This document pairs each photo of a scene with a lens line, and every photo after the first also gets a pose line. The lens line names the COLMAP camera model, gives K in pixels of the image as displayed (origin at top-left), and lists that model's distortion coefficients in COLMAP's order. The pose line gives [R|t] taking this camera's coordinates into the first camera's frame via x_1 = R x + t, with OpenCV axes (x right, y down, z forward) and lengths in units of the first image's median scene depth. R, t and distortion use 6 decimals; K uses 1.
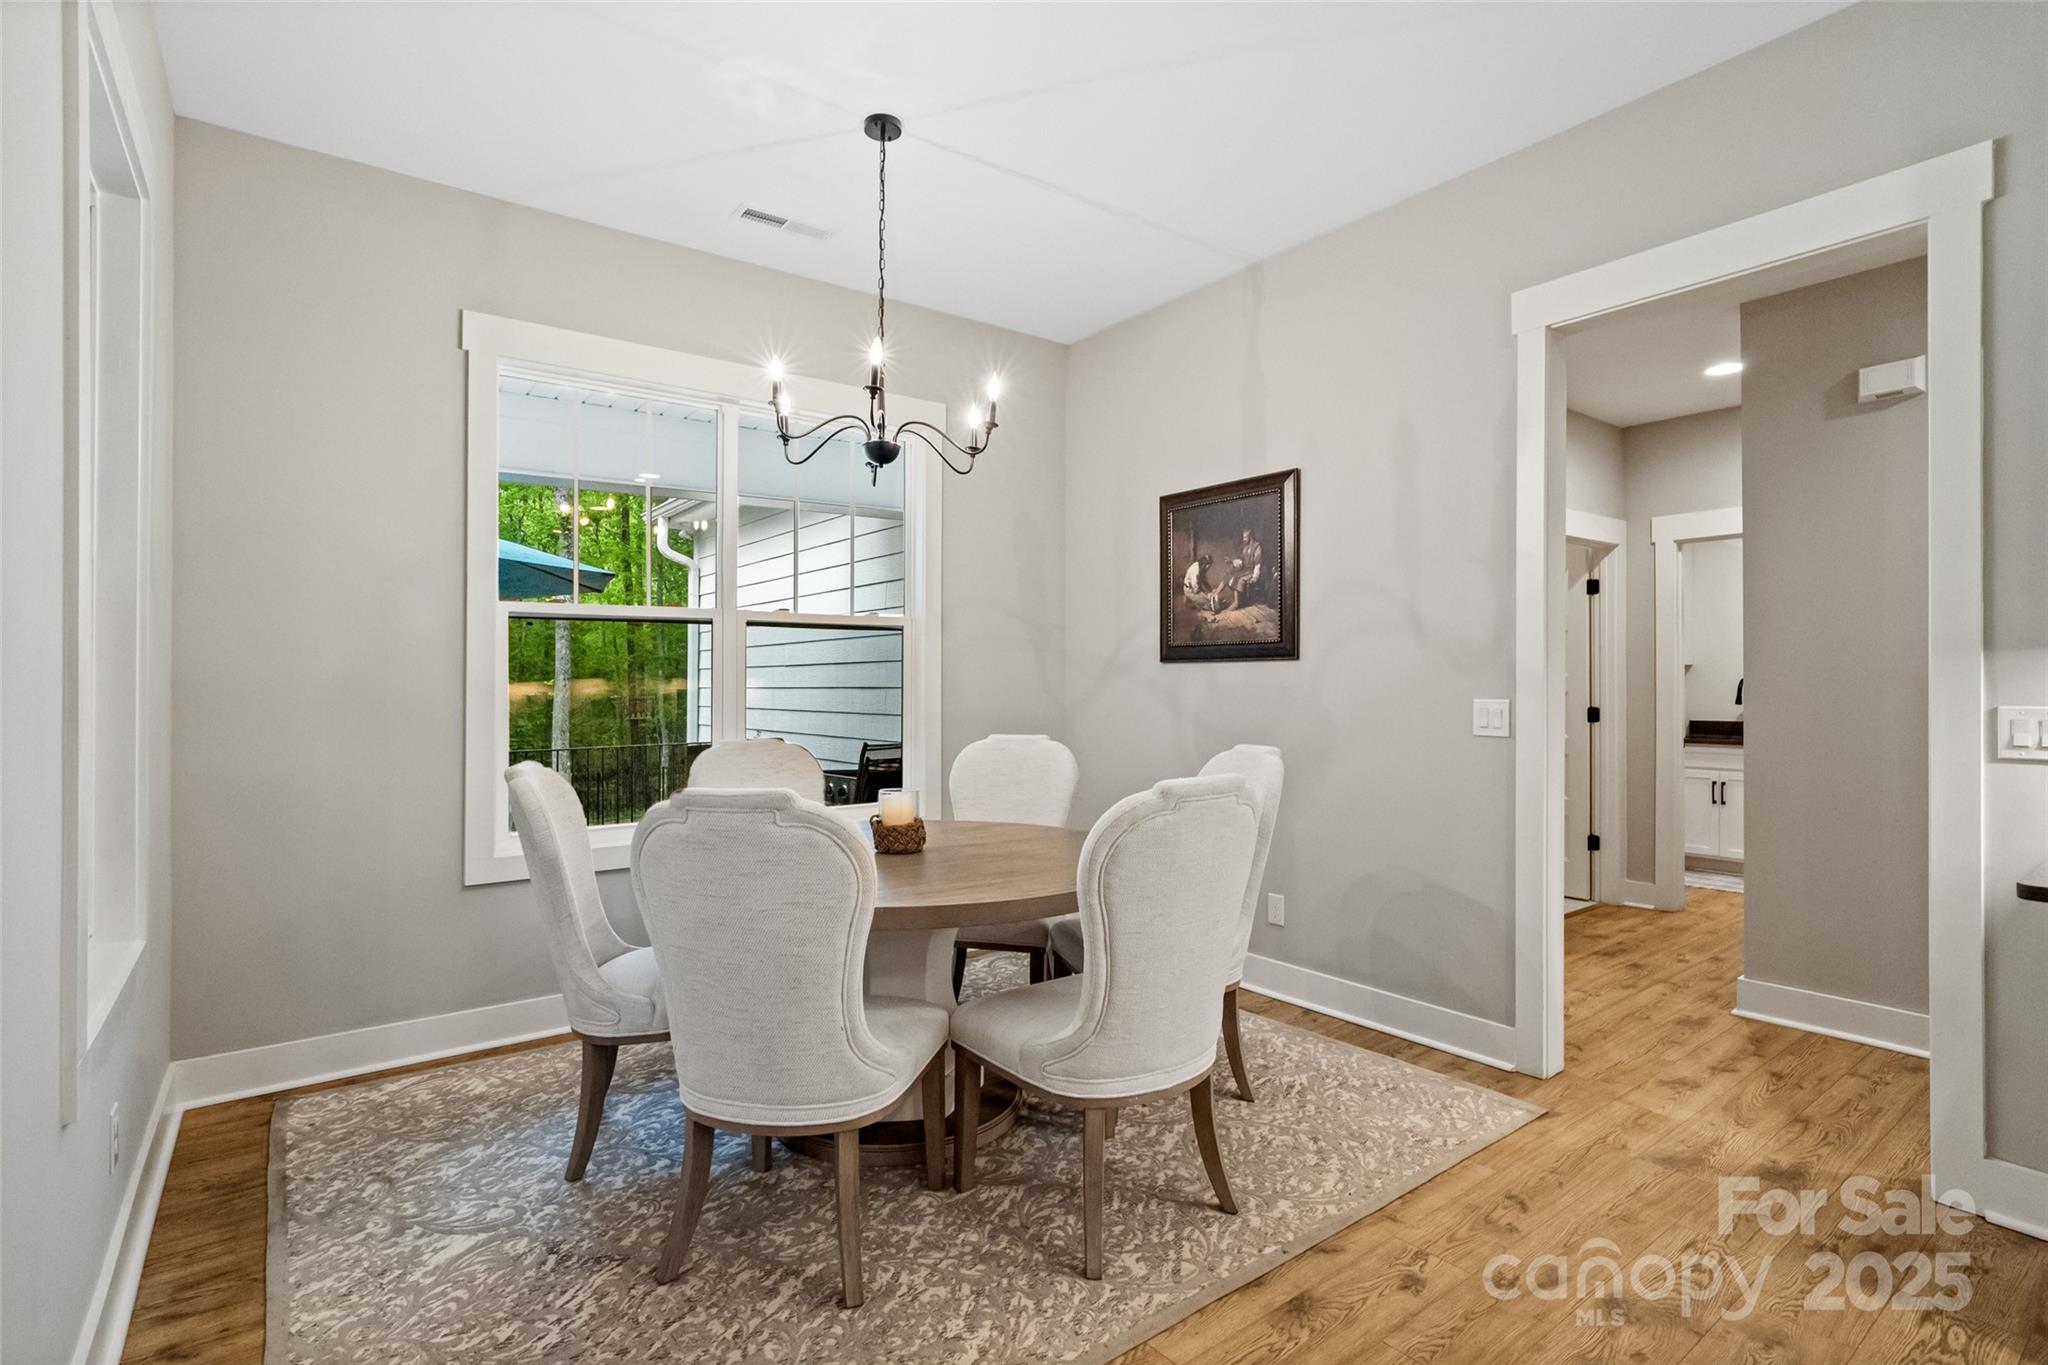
lens RADIAL K [[975.7, 0, 1033.9], [0, 975.7, 678.2], [0, 0, 1]] dist [0.001725, 0.001229]
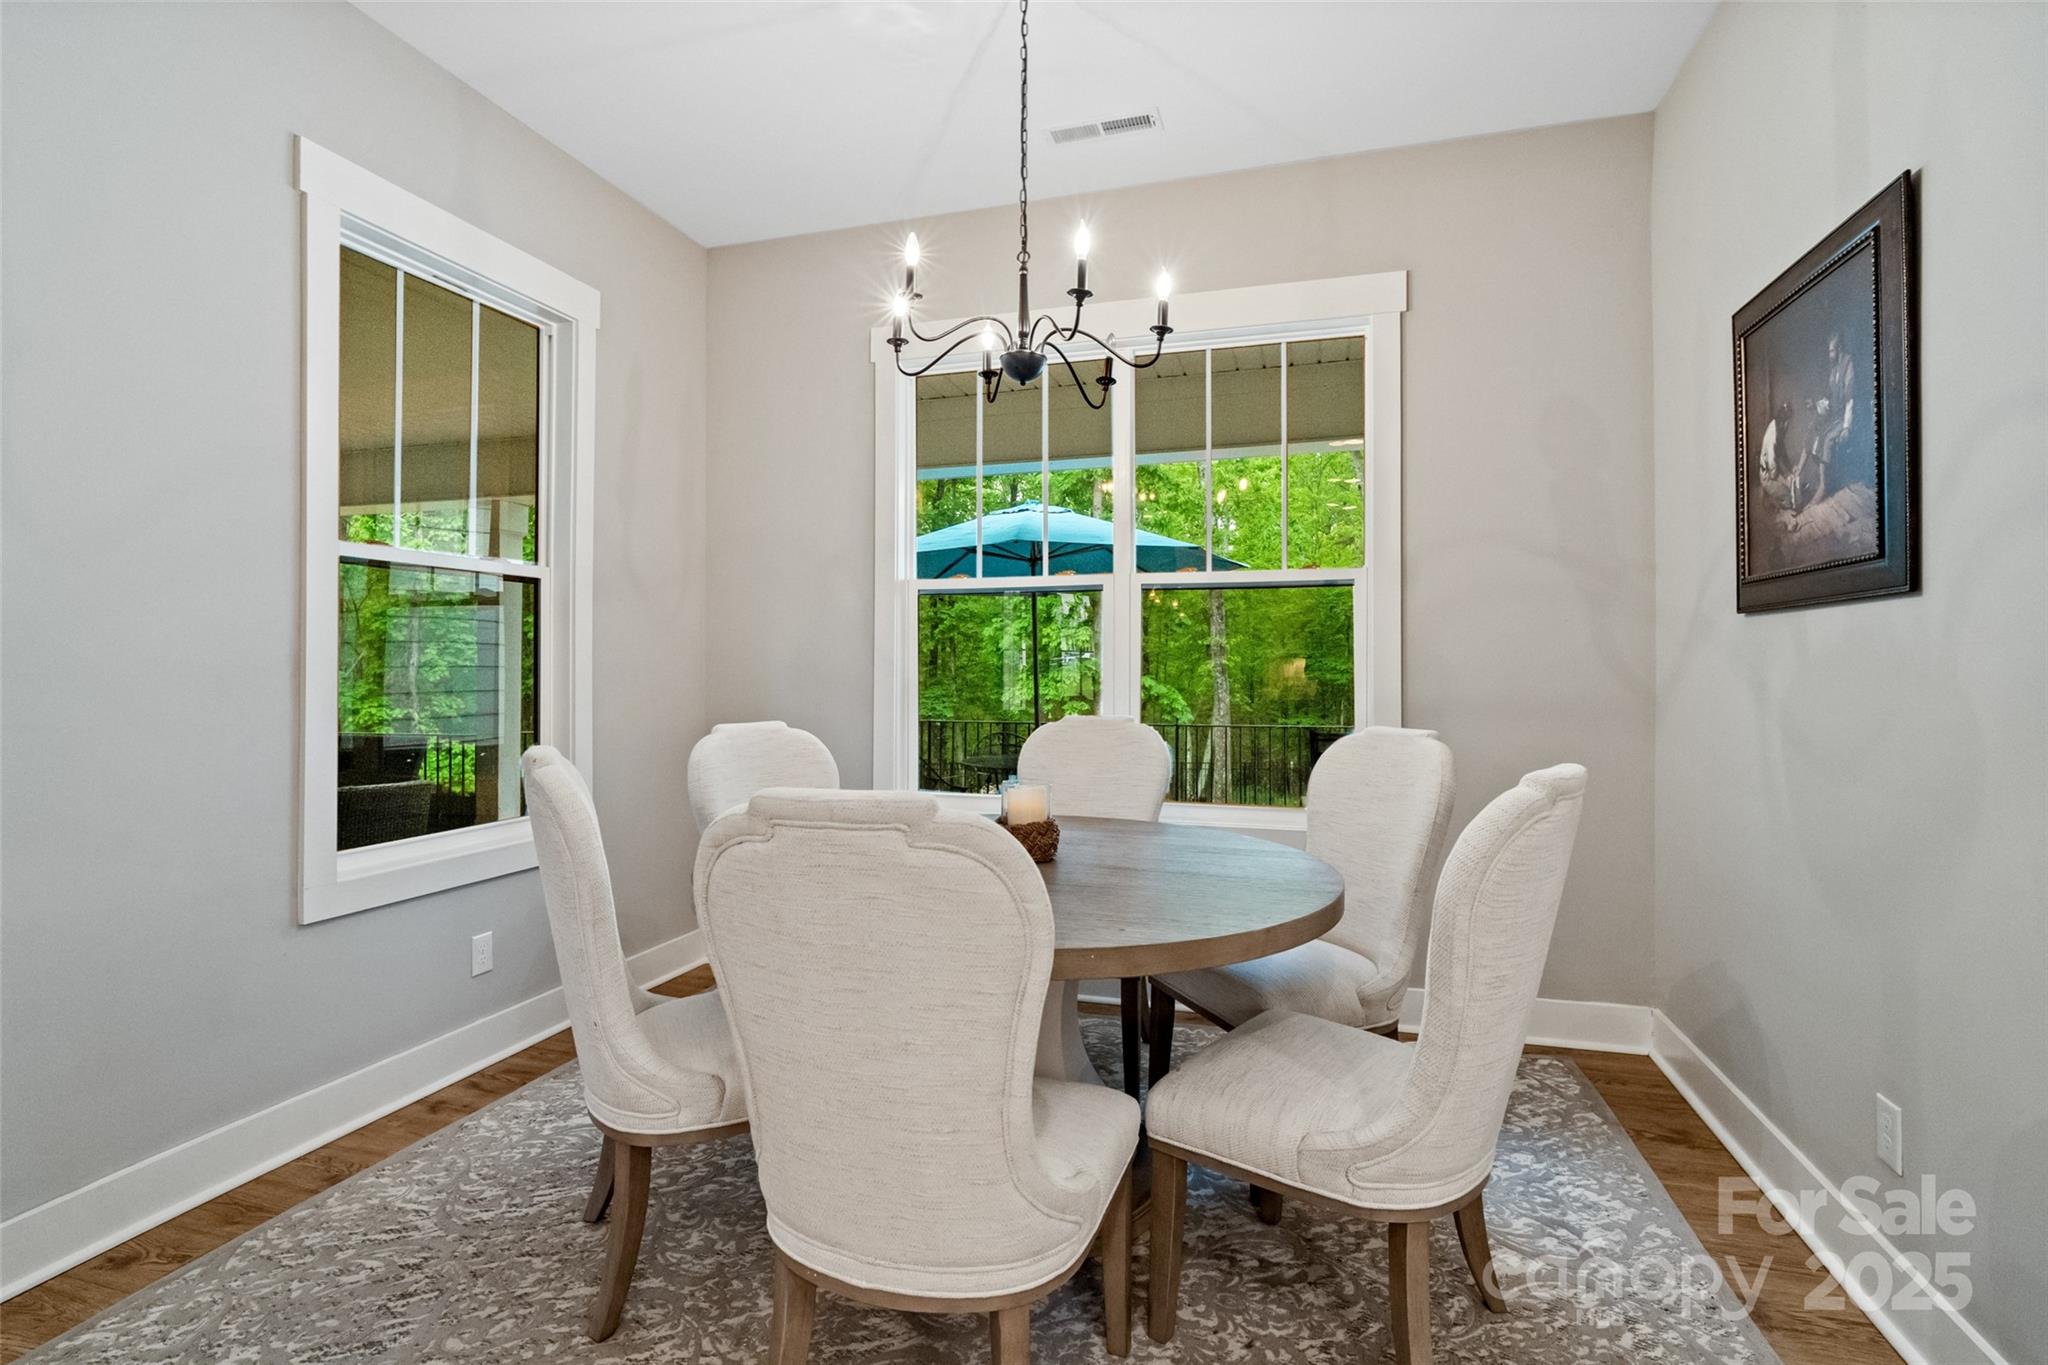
lens RADIAL K [[993.0, 0, 1024.8], [0, 993.0, 652.4], [0, 0, 1]] dist [-0.003655, 0.000774]
pose [[0.586743, -0.009100, -0.809722, 0.380567], [0.002050, 0.999950, -0.009753, 0.011424], [0.809771, 0.004062, 0.586733, 0.378301]]
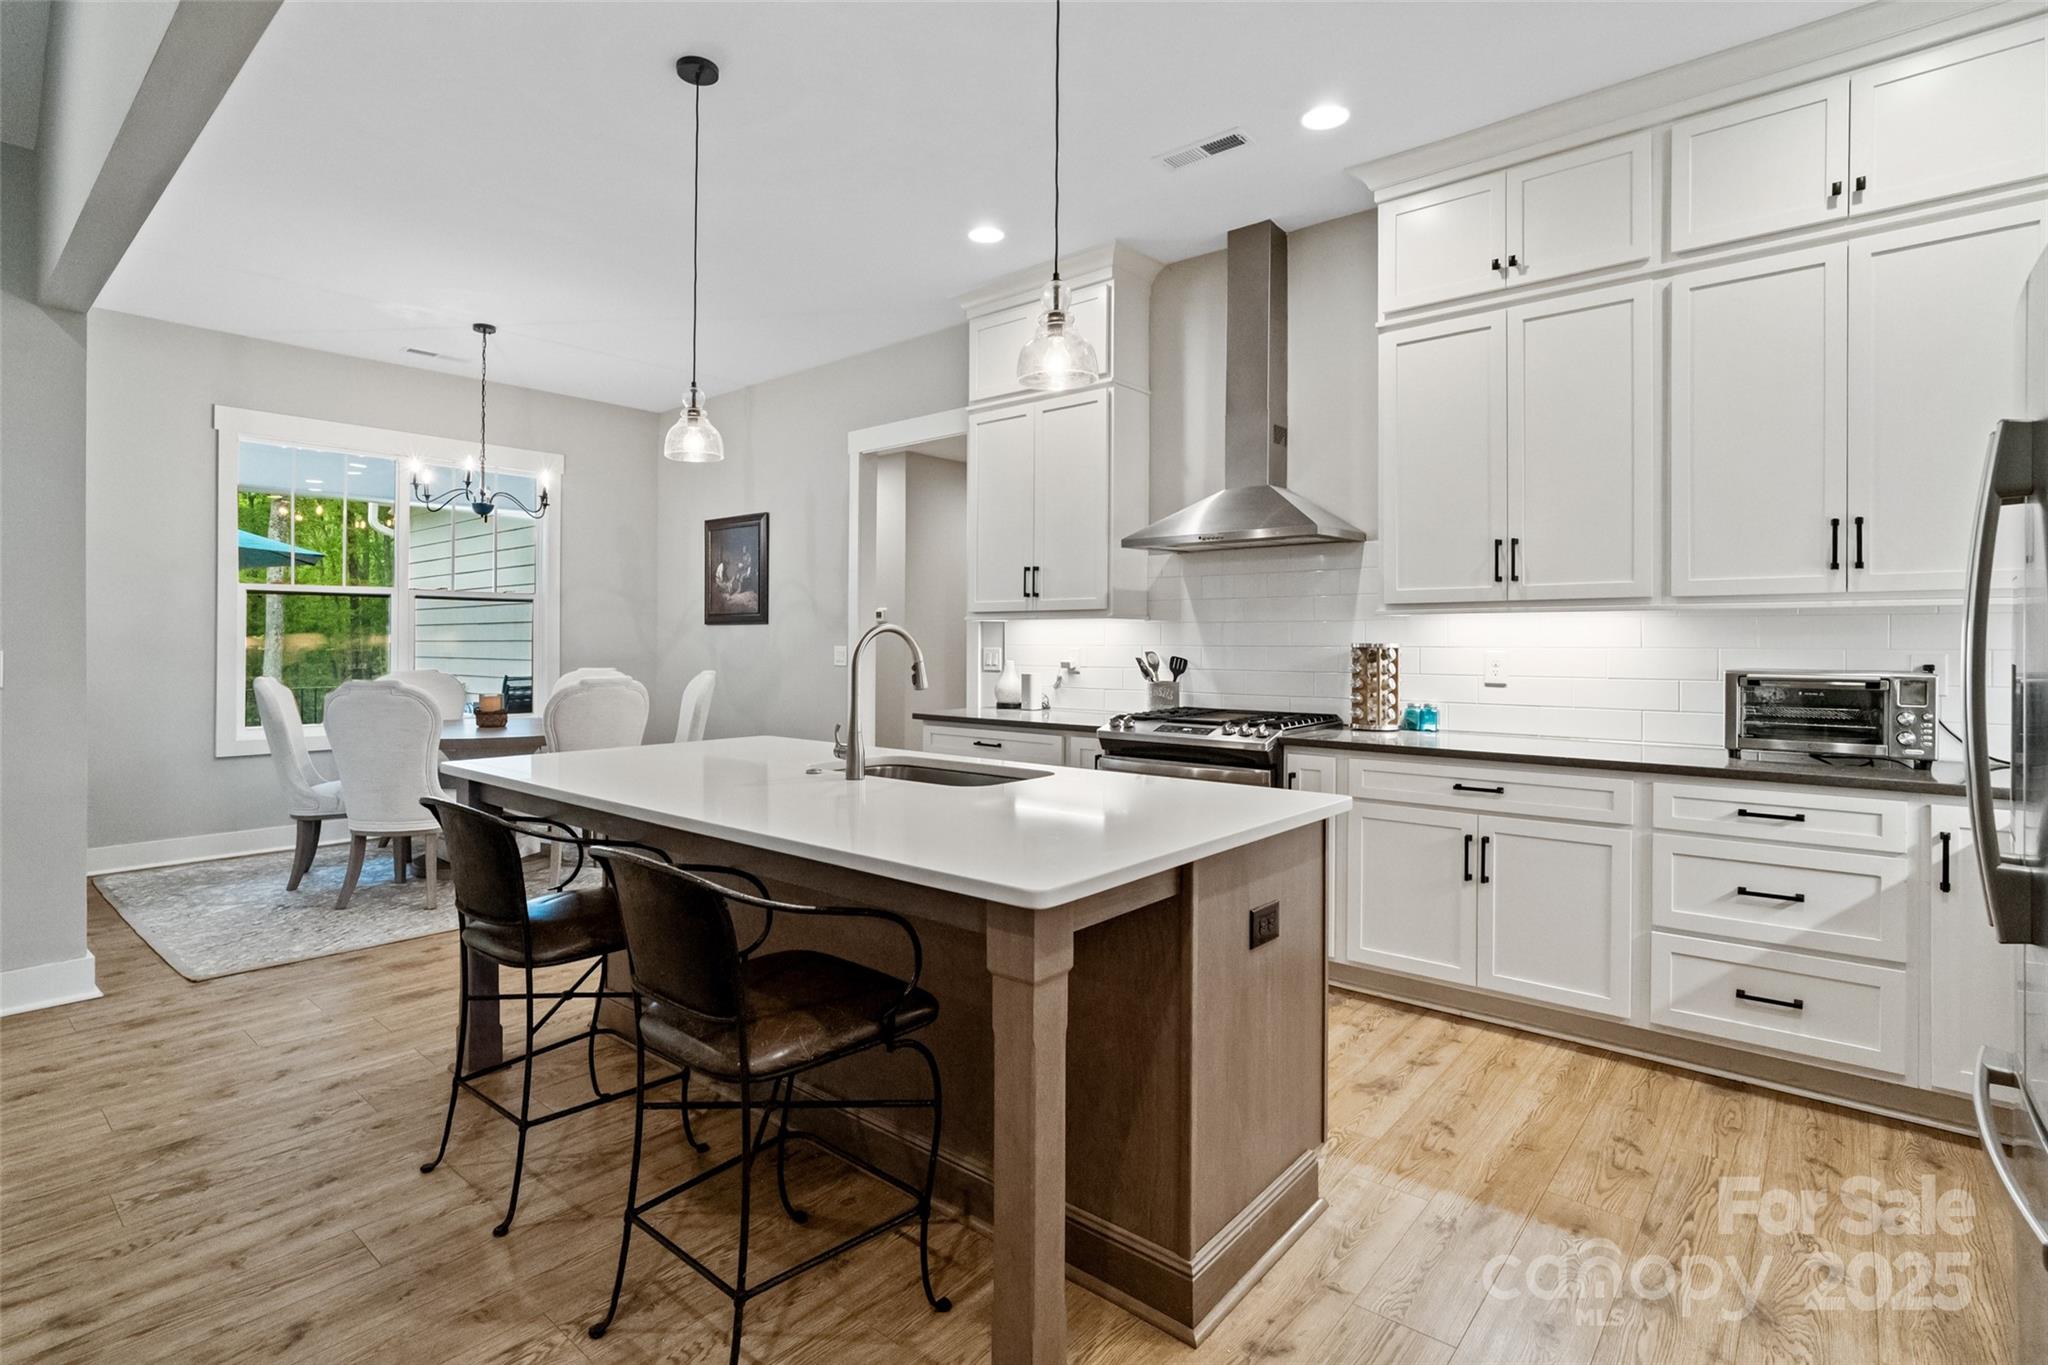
lens RADIAL K [[993.0, 0, 1024.8], [0, 993.0, 652.4], [0, 0, 1]] dist [-0.003655, 0.000774]
pose [[0.979772, 0.005373, 0.200047, 0.348302], [-0.008130, 0.999883, 0.012963, 0.004487], [-0.199954, -0.014327, 0.979701, -0.759805]]
